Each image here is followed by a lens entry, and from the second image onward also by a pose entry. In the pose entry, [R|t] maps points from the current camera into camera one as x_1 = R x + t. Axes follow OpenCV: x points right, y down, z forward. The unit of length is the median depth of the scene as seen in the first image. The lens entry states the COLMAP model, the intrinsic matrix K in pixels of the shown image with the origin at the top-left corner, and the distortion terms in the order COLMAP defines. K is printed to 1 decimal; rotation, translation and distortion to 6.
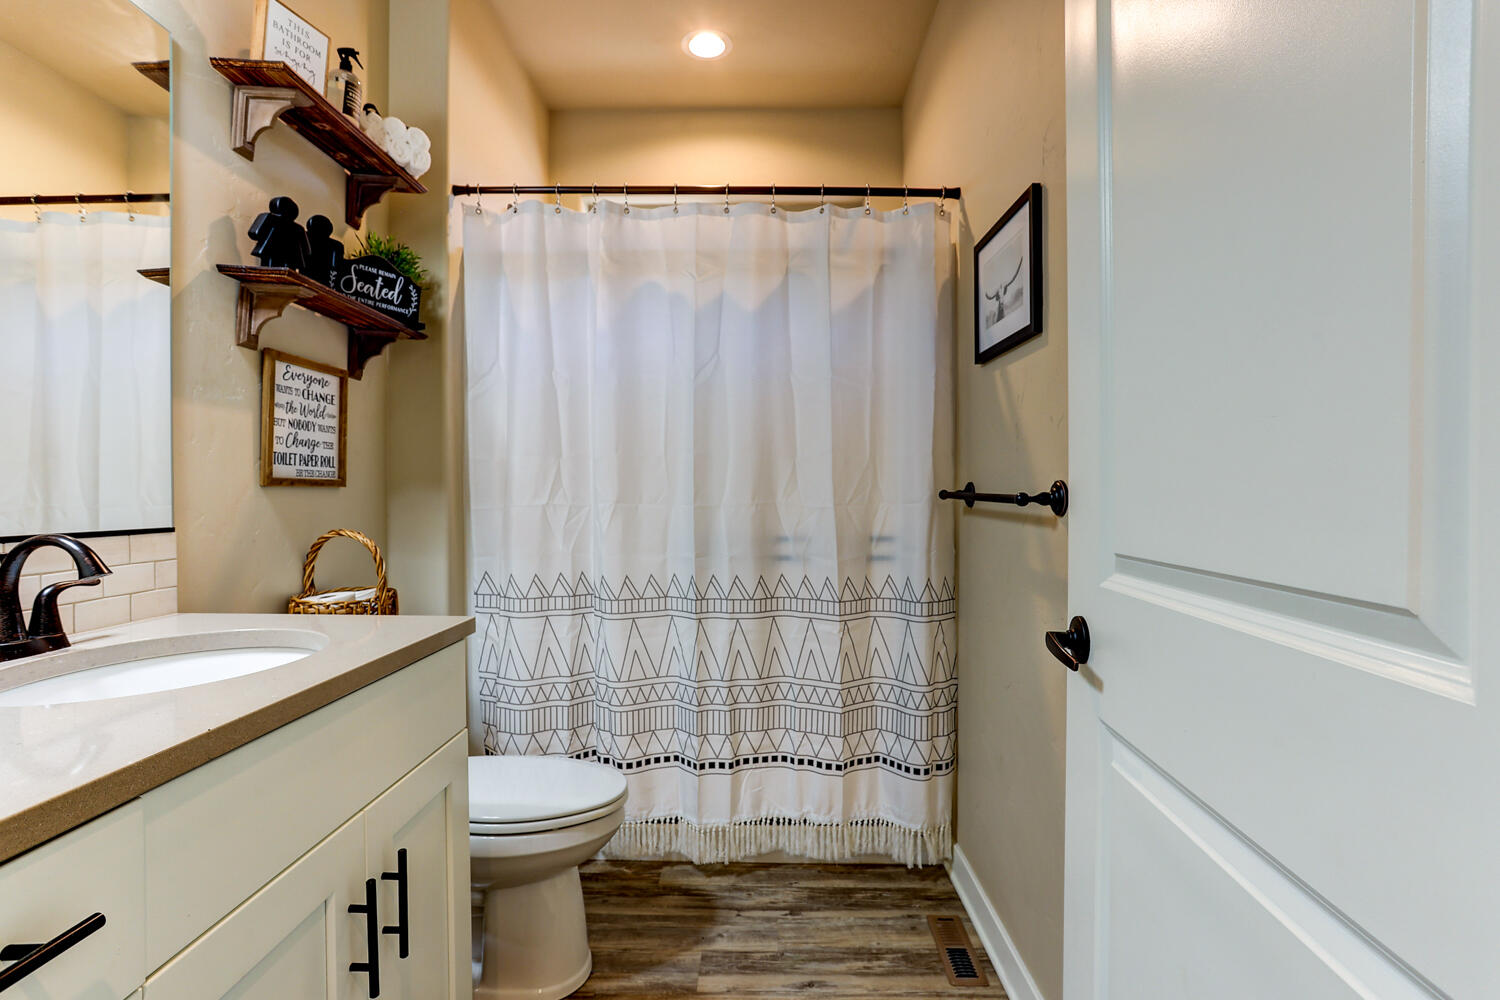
lens RADIAL K [[734.2, 0, 748.6], [0, 734.2, 497.1], [0, 0, 1]] dist [-0.028918, 0.007937]
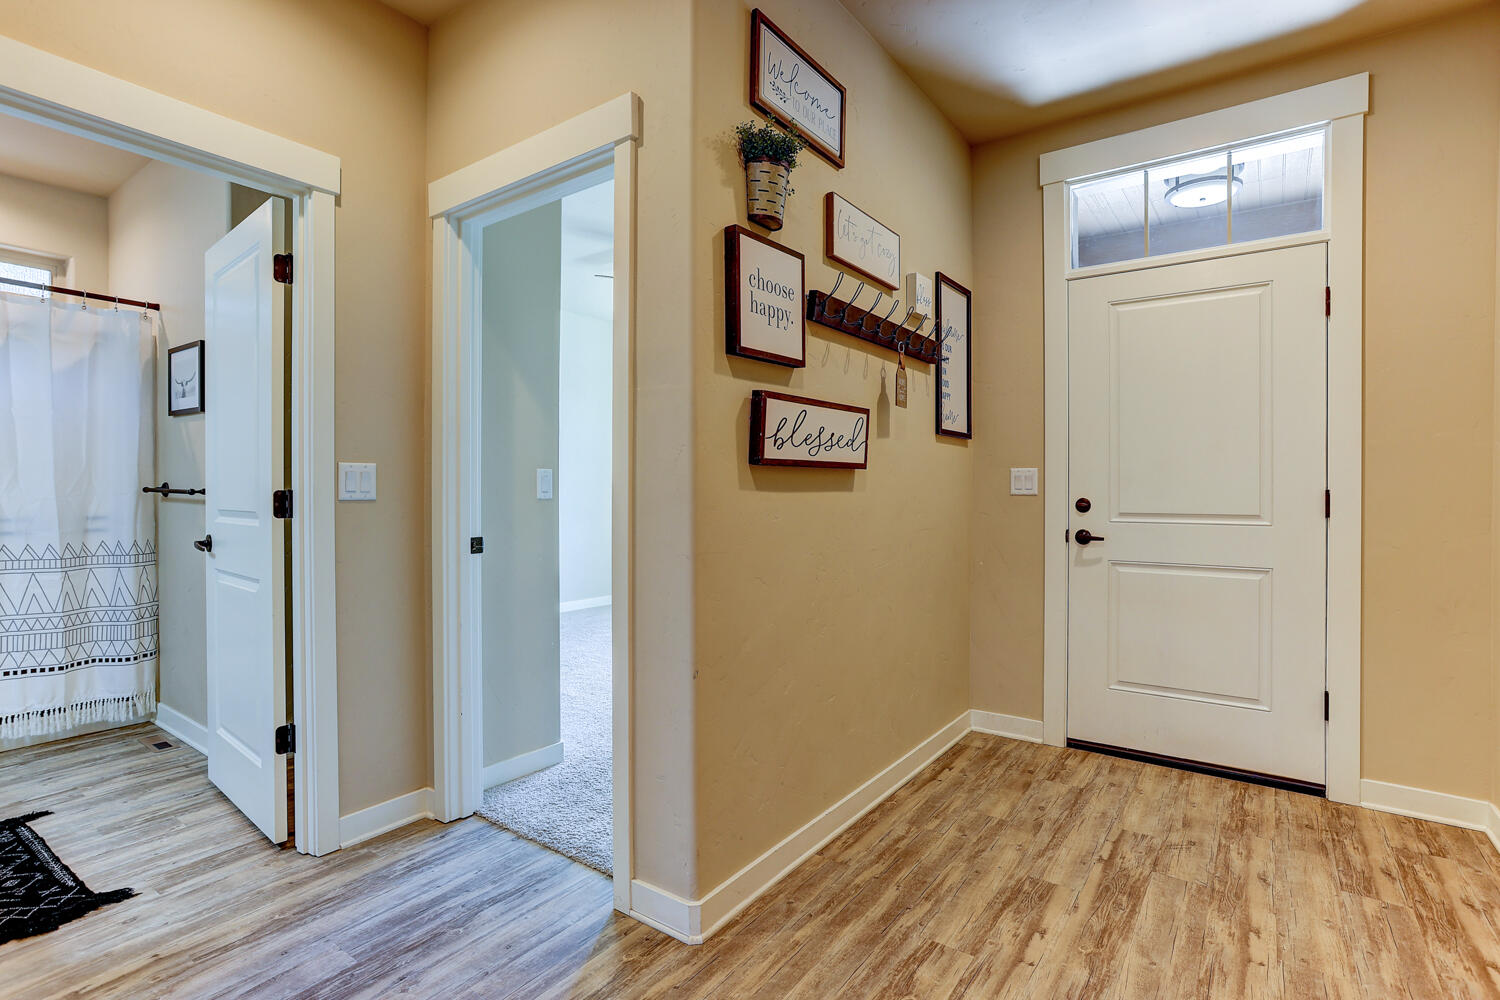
lens RADIAL K [[734.2, 0, 802.1], [0, 734.2, 492.8], [0, 0, 1]] dist [-0.028918, 0.007937]
pose [[0.545808, -0.004514, 0.837898, -0.288096], [0.004693, 0.999986, 0.002330, 0.006673], [-0.837897, 0.002661, 0.545822, -1.124454]]
